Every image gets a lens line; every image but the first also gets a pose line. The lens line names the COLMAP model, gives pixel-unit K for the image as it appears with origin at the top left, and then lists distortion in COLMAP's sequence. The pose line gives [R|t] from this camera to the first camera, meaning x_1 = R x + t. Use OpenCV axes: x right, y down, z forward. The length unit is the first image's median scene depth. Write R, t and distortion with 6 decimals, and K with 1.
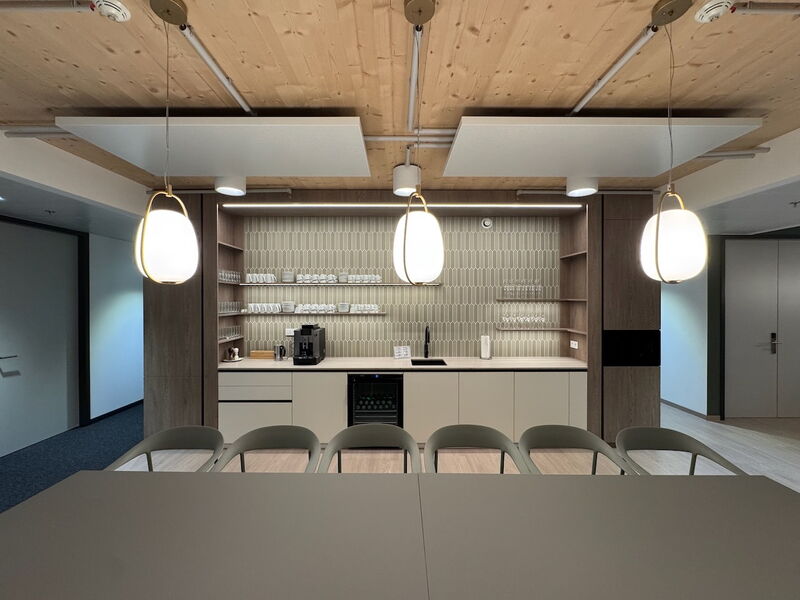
lens RADIAL K [[321.1, 0, 400.8], [0, 321.1, 299.2], [0, 0, 1]] dist [-0.019302, 0.001689]
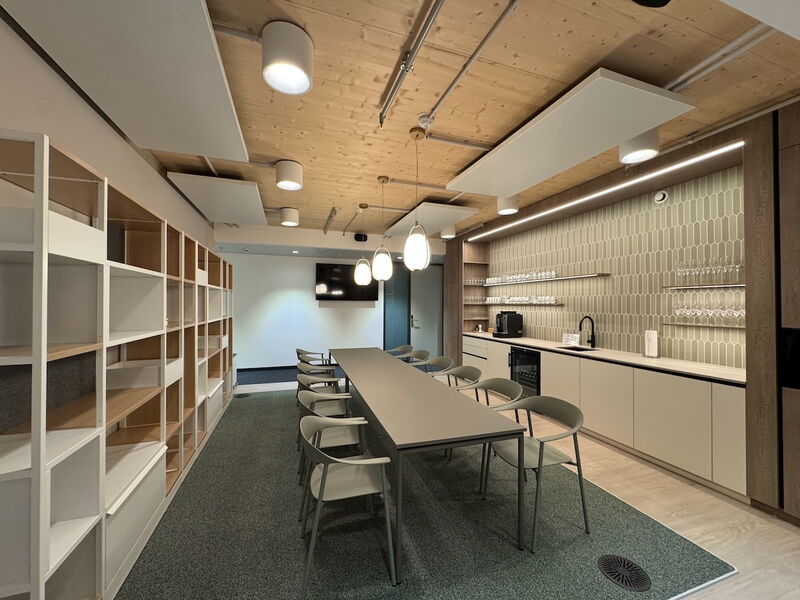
lens RADIAL K [[321.1, 0, 394.7], [0, 321.1, 298.8], [0, 0, 1]] dist [-0.019302, 0.001689]
pose [[0.301626, -0.013584, -0.953329, 0.875606], [0.021931, 0.999733, -0.007306, 0.020876], [0.953174, -0.018704, 0.301844, 0.086965]]
